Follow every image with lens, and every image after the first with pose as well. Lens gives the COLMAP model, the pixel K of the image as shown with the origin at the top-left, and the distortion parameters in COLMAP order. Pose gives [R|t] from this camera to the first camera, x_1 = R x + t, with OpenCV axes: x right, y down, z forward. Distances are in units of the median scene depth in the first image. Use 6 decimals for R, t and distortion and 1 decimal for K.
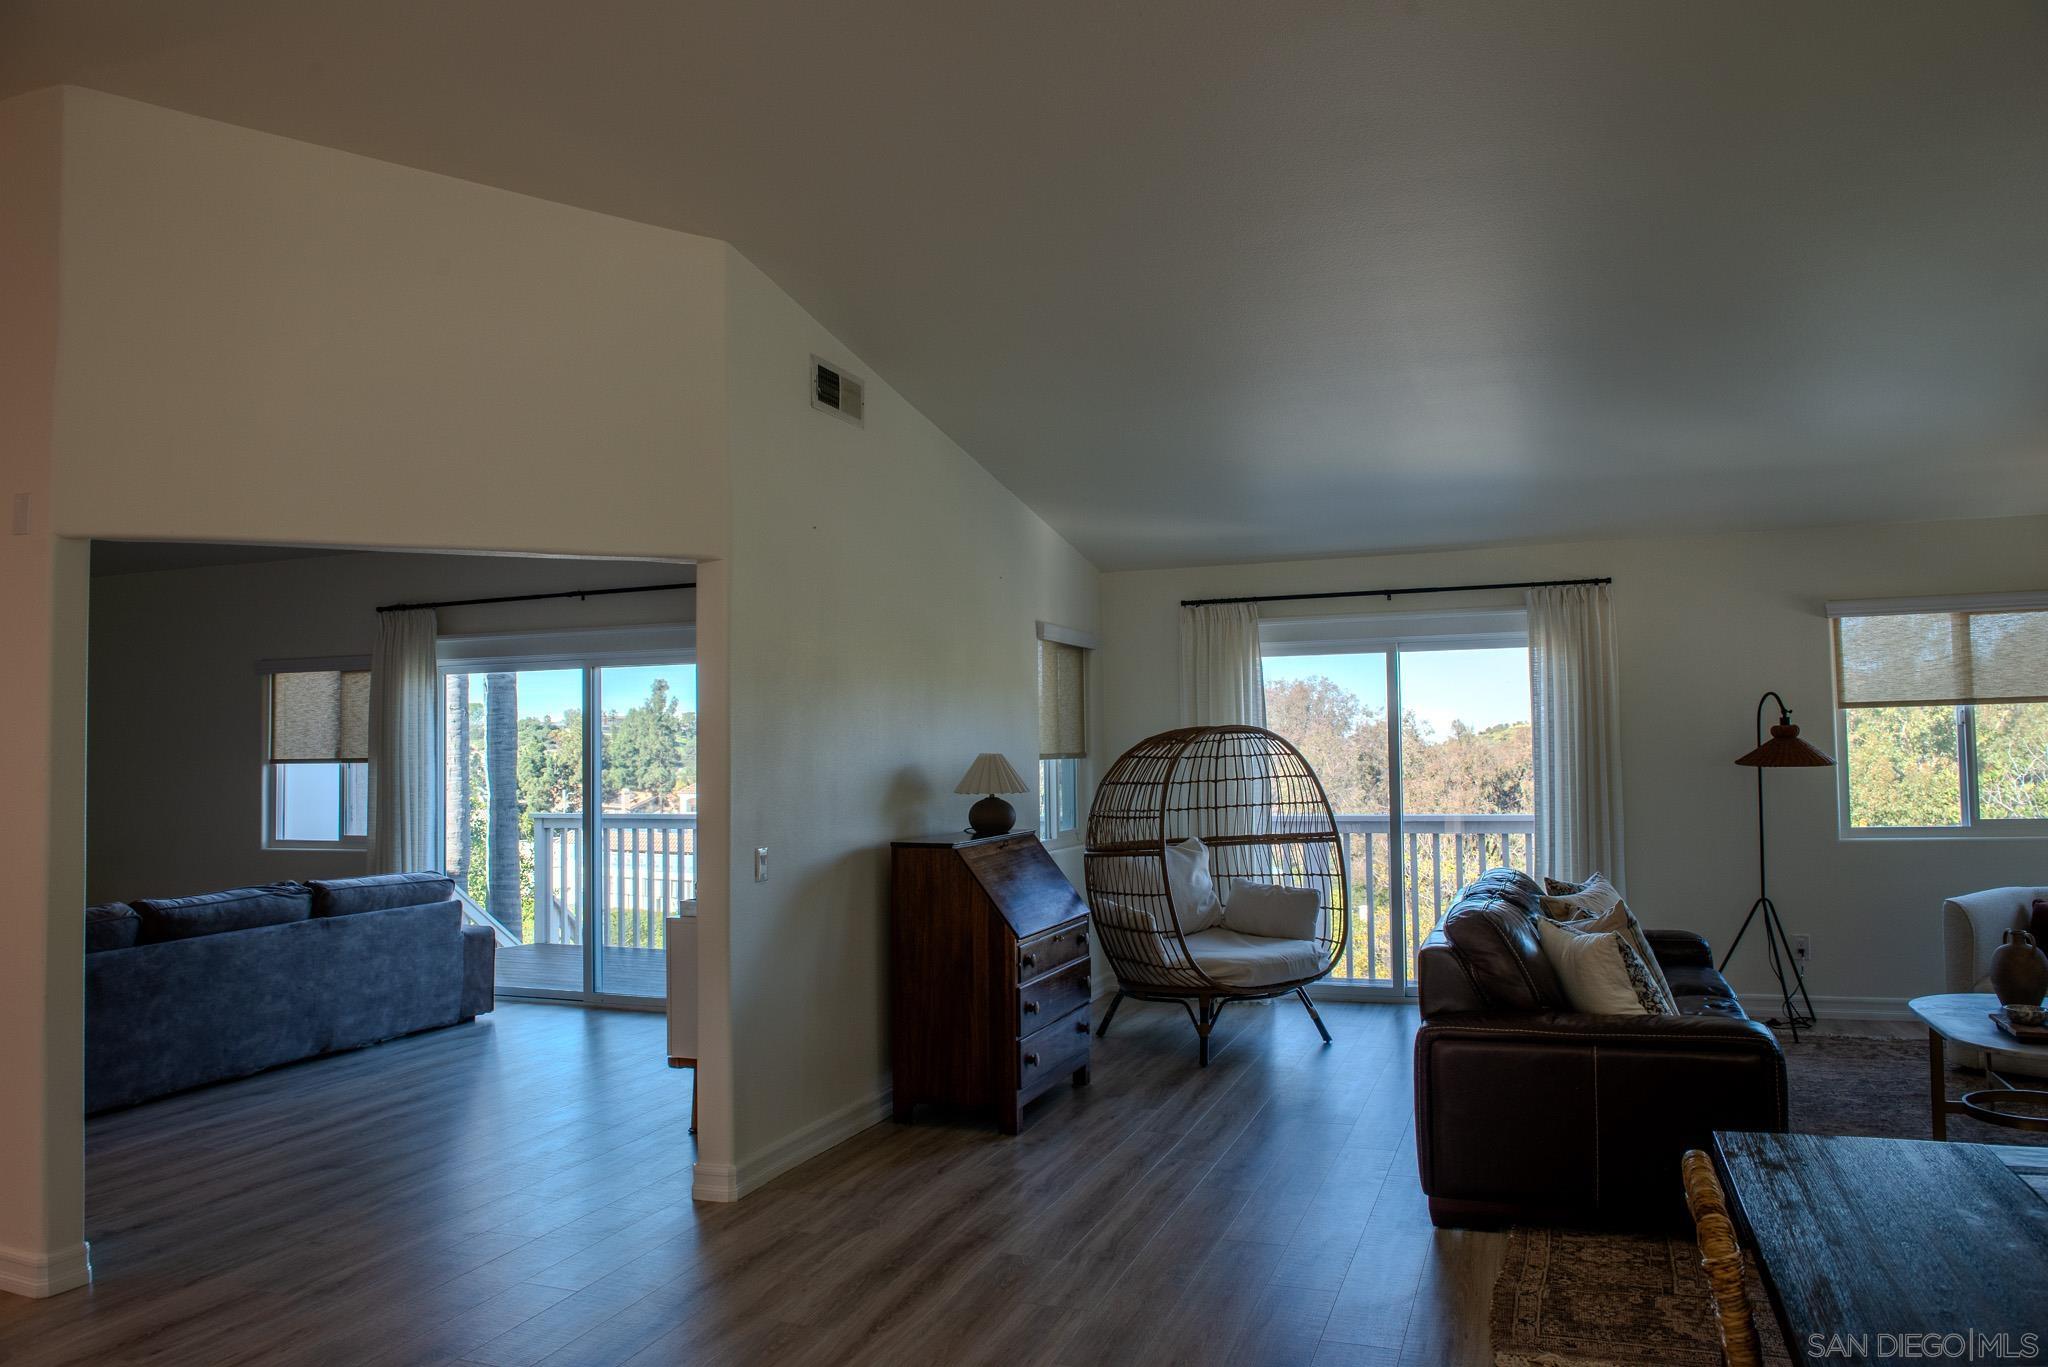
lens RADIAL K [[1411.3, 0, 1022.7], [0, 1411.3, 676.1], [0, 0, 1]] dist [-0.049333, -0.004460]
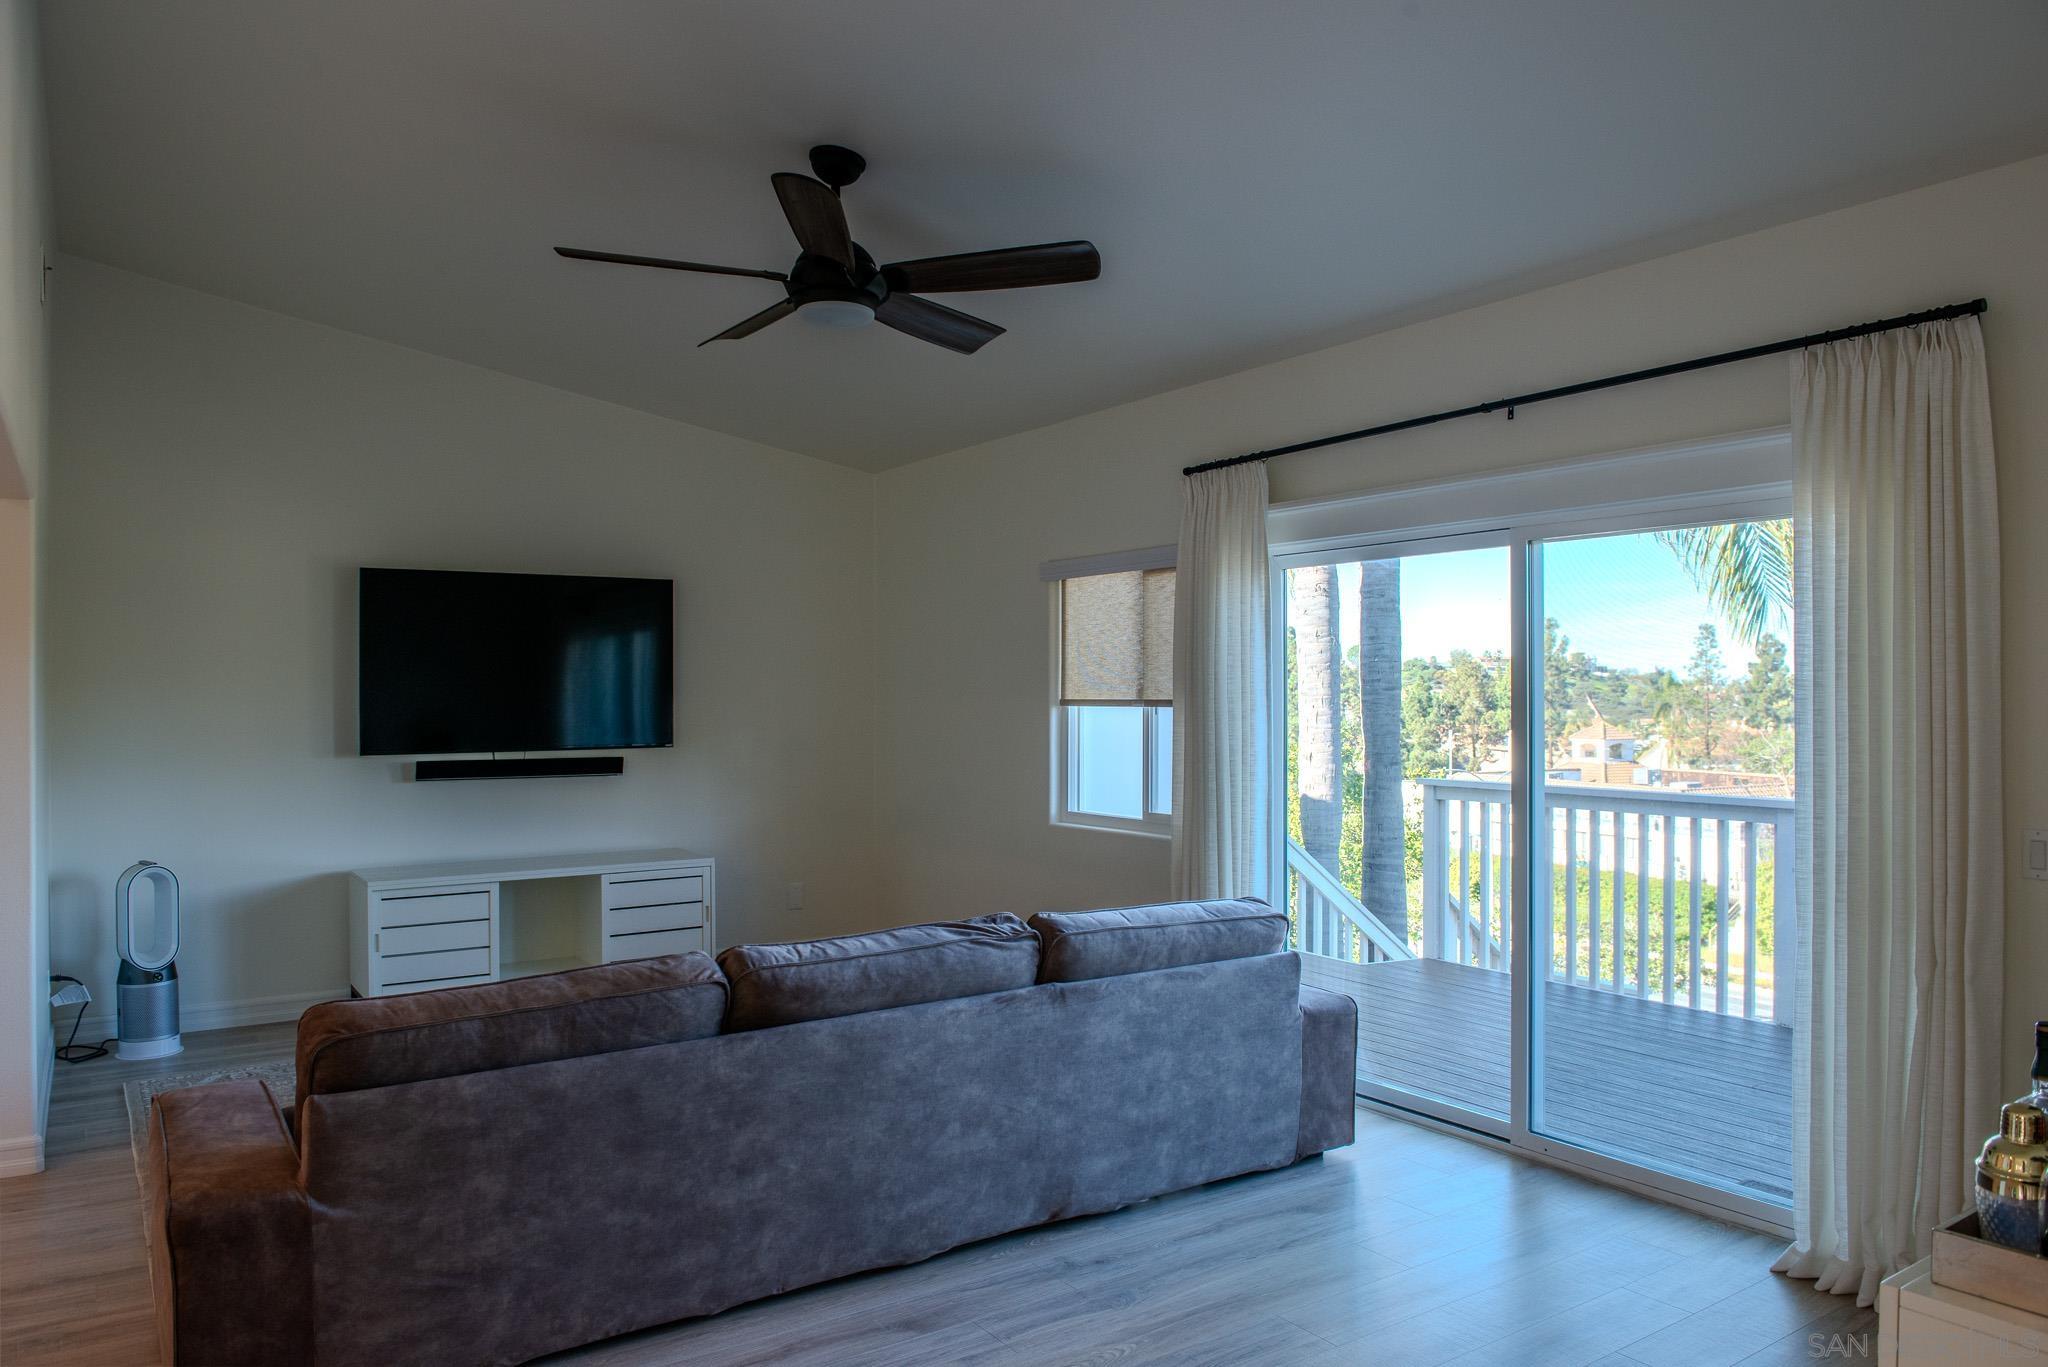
lens RADIAL K [[1405.8, 0, 1038.5], [0, 1405.8, 680.3], [0, 0, 1]] dist [-0.042104, -0.009301]
pose [[0.824712, 0.010309, -0.565459, -0.166333], [0.015385, 0.999055, 0.040653, 0.024164], [0.565344, -0.042226, 0.823774, 0.470989]]
